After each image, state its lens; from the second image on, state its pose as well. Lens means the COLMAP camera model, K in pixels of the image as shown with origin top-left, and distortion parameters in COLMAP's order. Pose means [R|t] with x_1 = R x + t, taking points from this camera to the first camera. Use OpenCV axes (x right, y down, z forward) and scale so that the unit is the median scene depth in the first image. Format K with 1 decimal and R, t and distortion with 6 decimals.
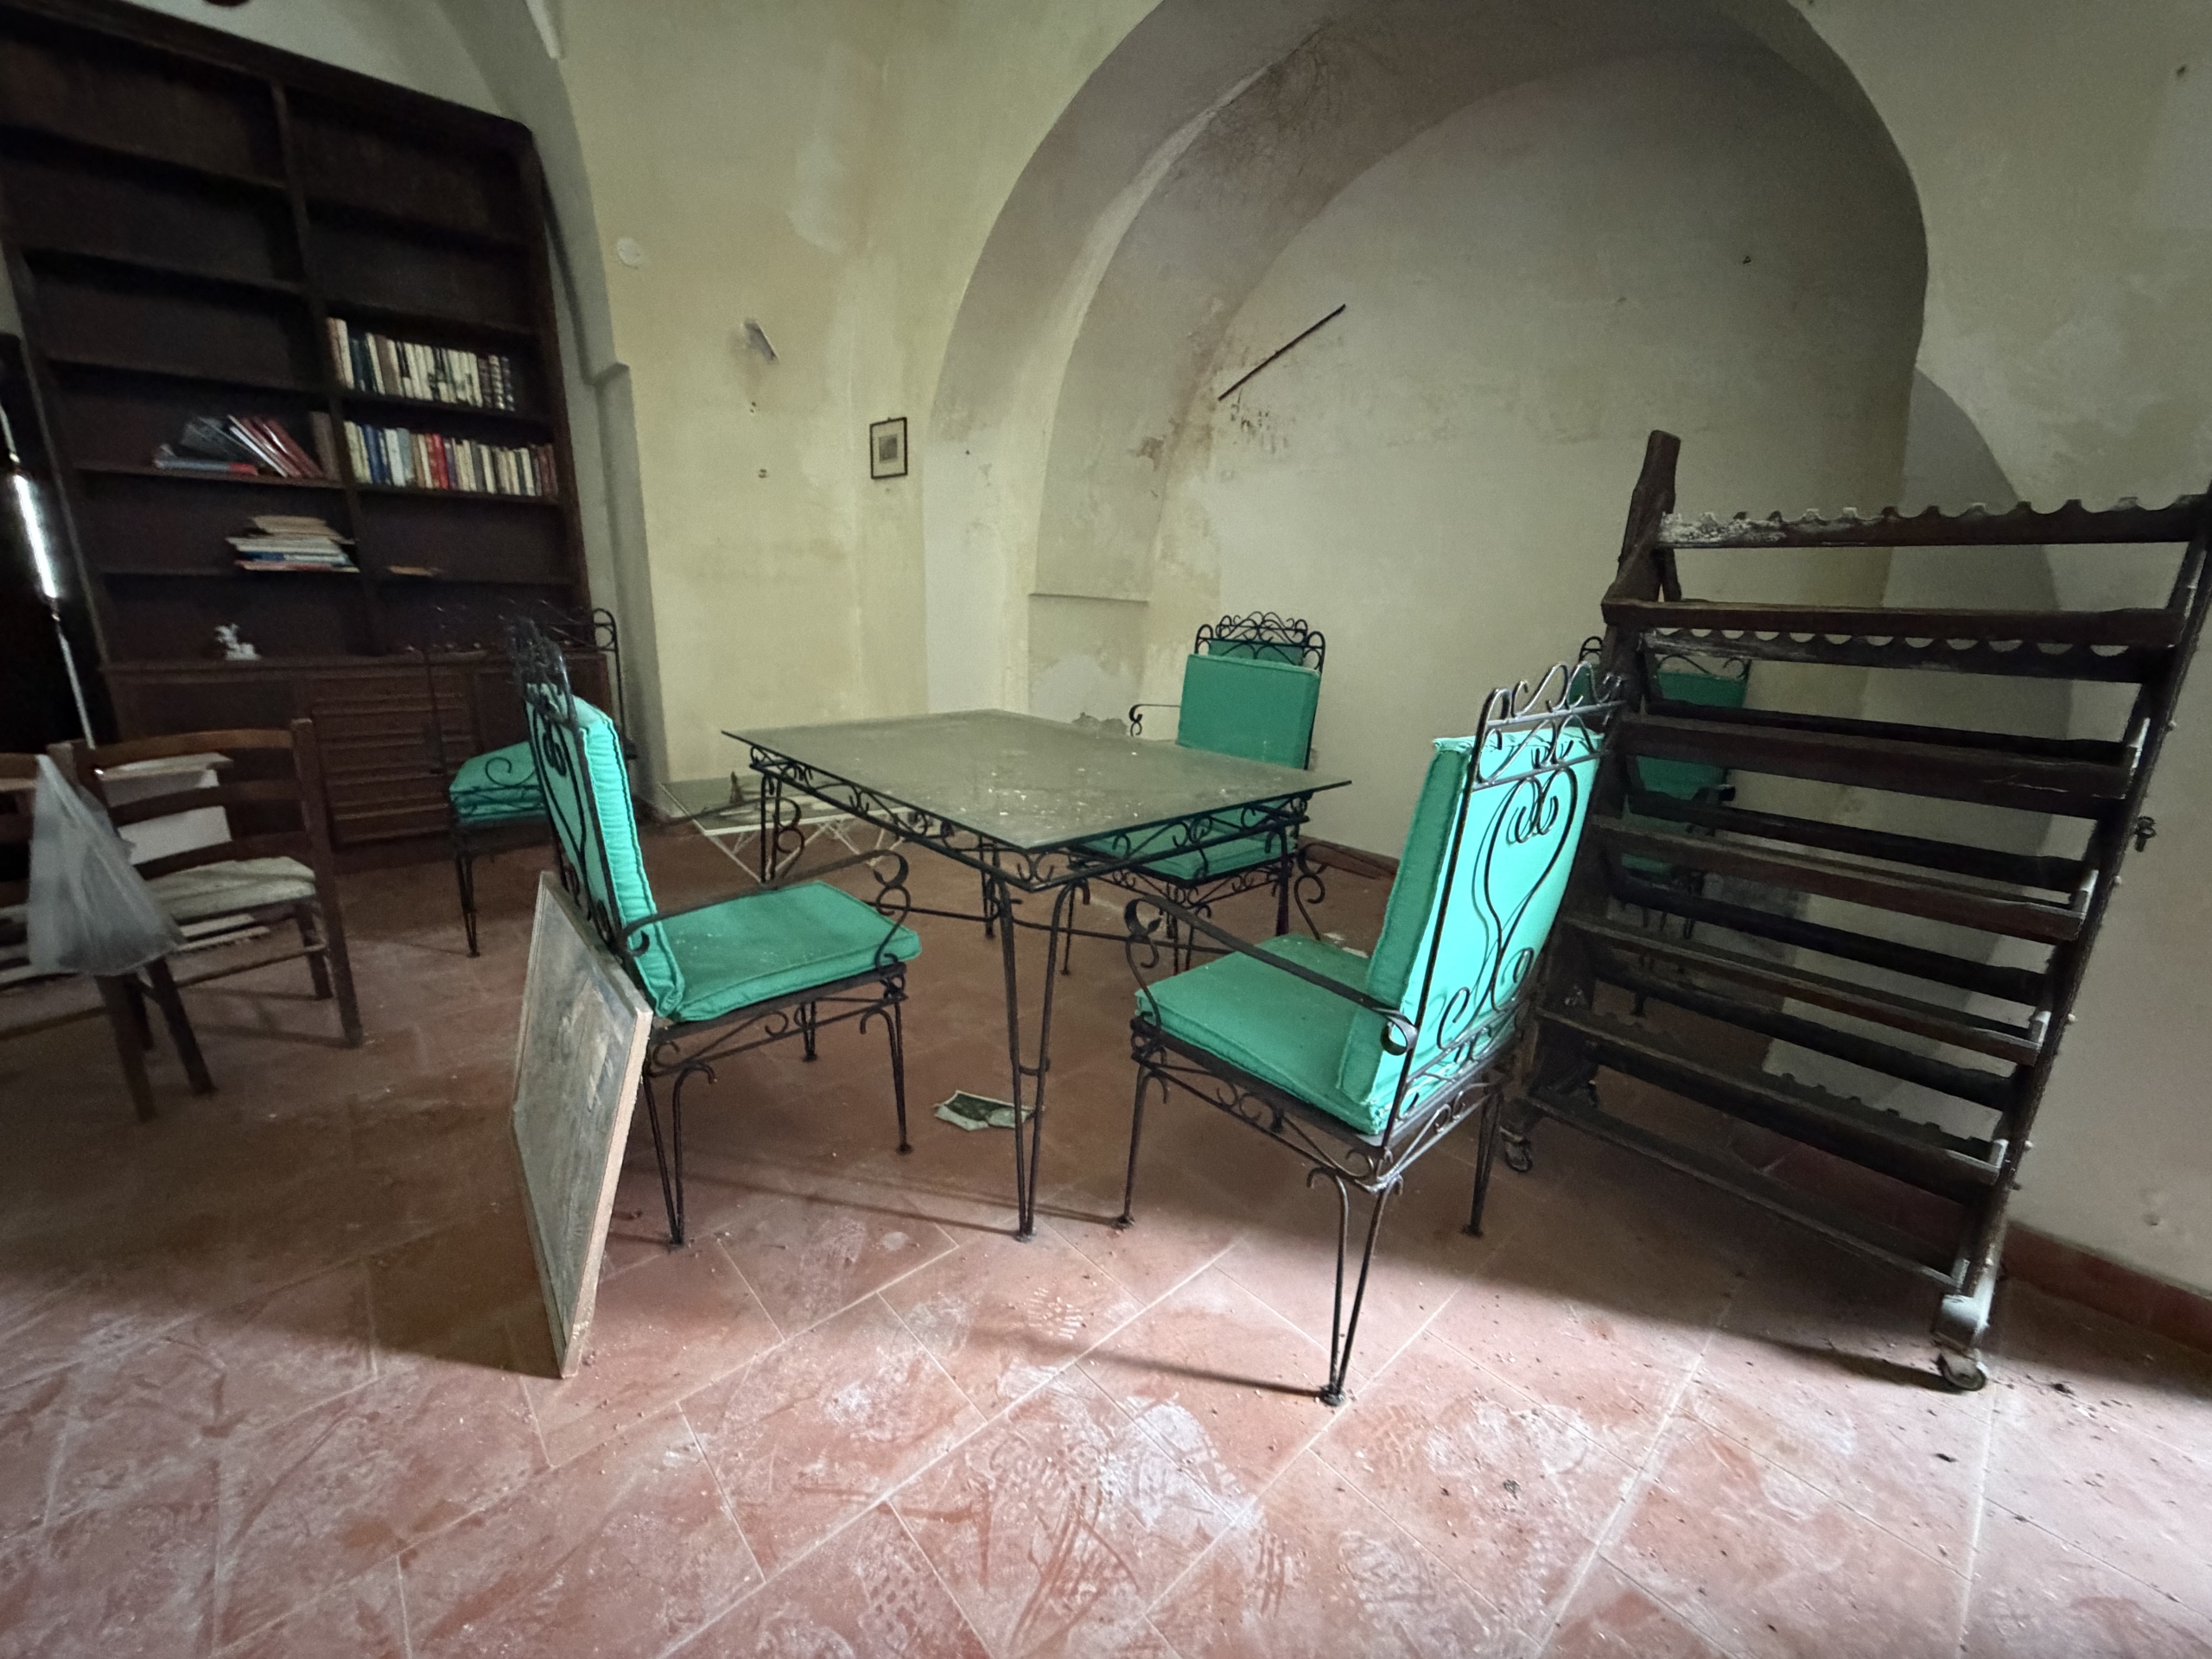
lens RADIAL K [[880.2, 0, 1092.9], [0, 880.2, 829.9], [0, 0, 1]] dist [-0.001266, 0.000352]
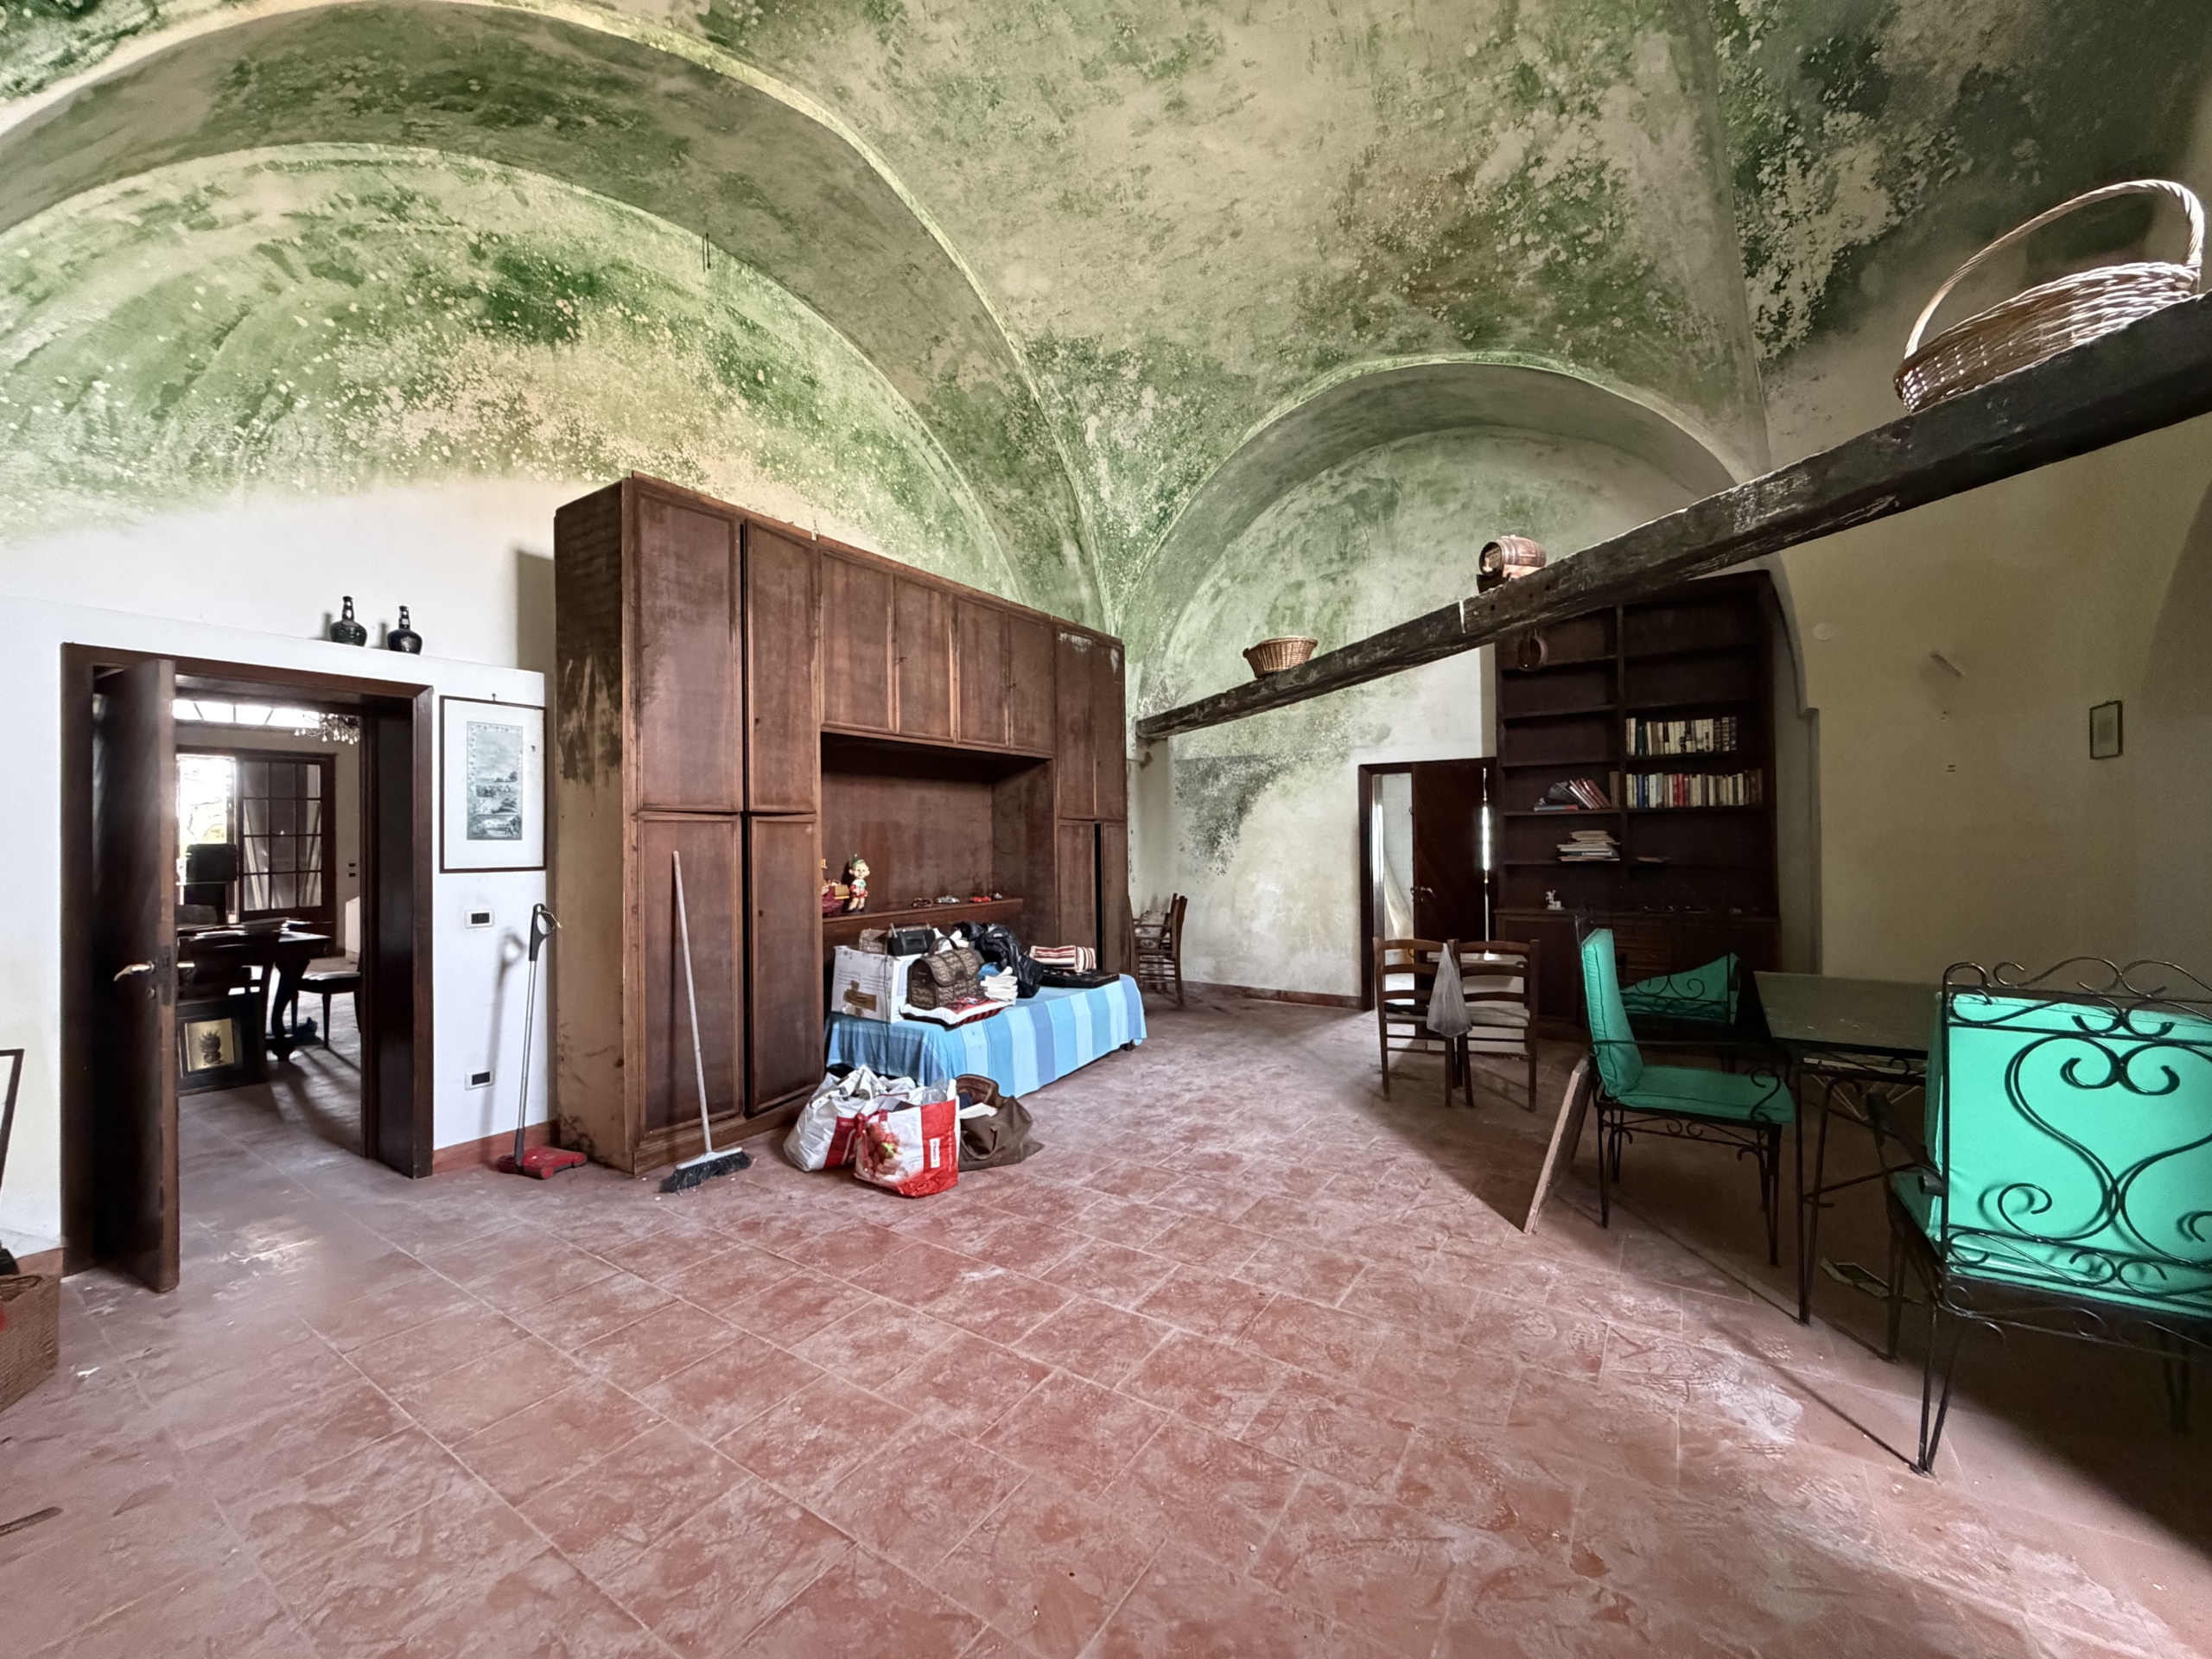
lens RADIAL K [[880.2, 0, 1099.7], [0, 880.2, 825.7], [0, 0, 1]] dist [-0.001266, 0.000352]
pose [[0.247503, -0.045721, -0.967808, 0.548186], [-0.234999, 0.966227, -0.105744, 0.047414], [0.939956, 0.253606, 0.228400, -0.321037]]
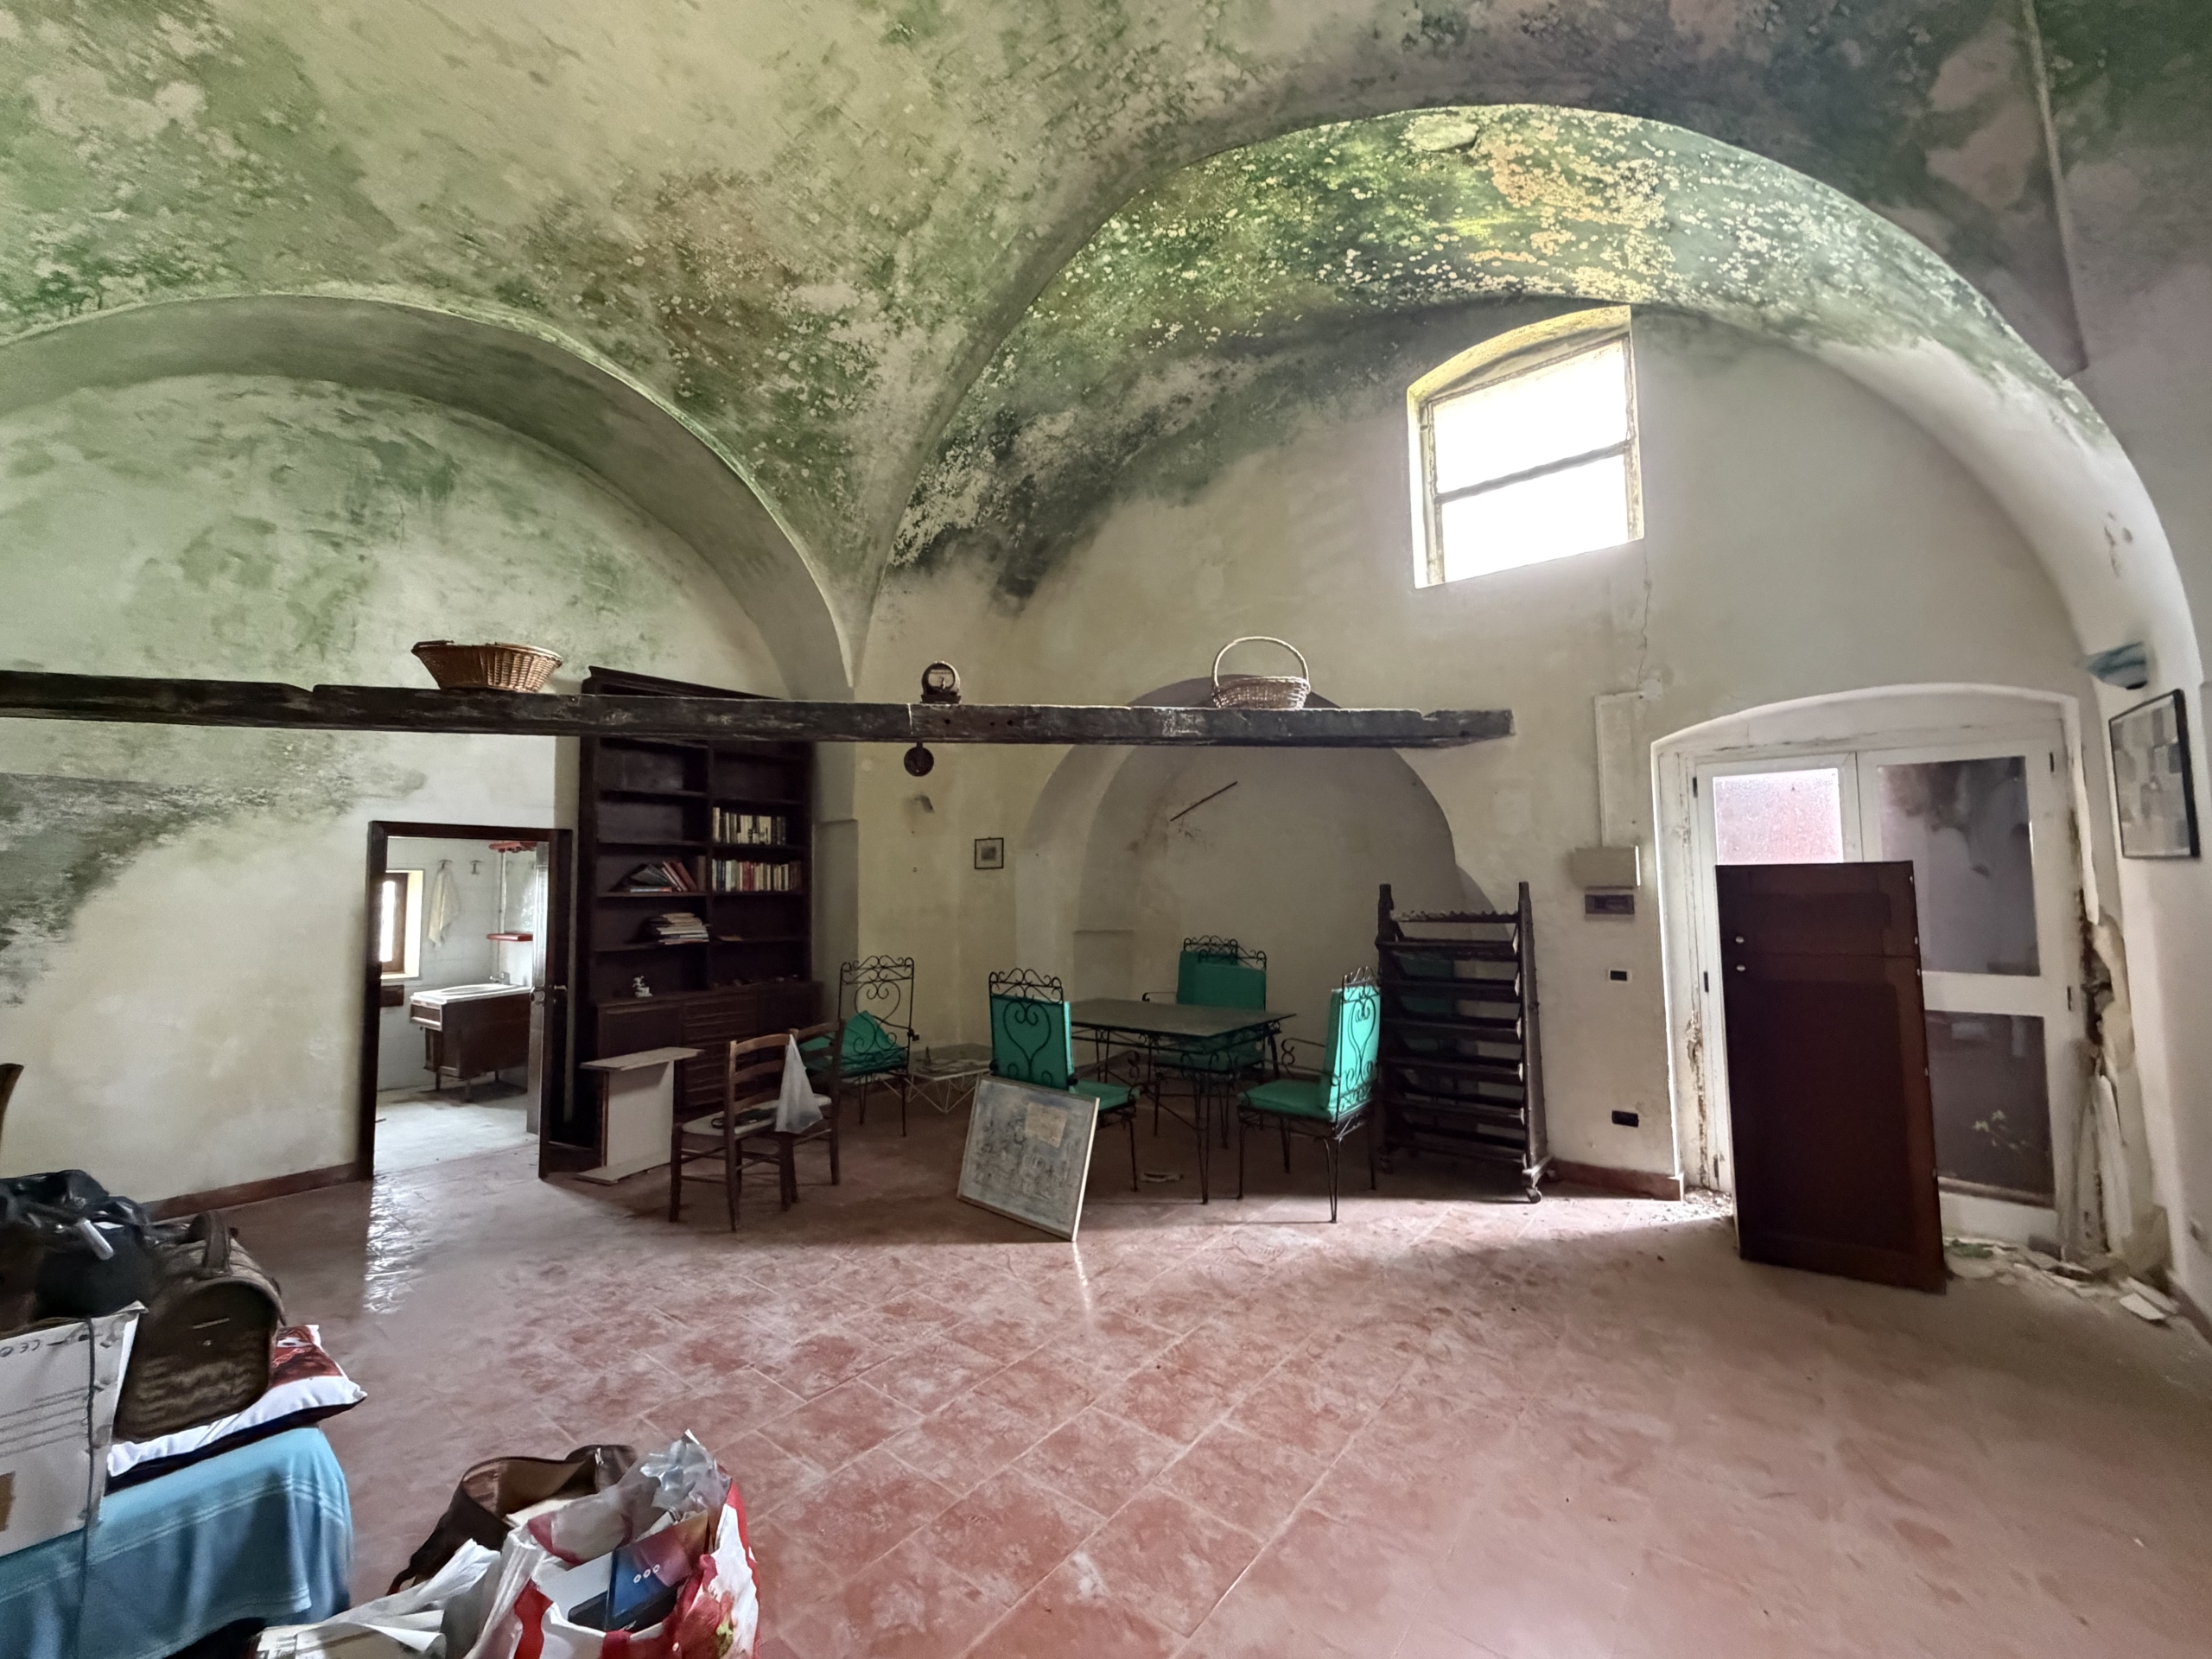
lens RADIAL K [[880.2, 0, 1092.9], [0, 880.2, 826.4], [0, 0, 1]] dist [-0.001266, 0.000352]
pose [[0.986636, -0.028768, 0.160378, -0.387634], [0.080458, 0.941936, -0.326011, 0.122831], [-0.141687, 0.334558, 0.931663, -0.833477]]
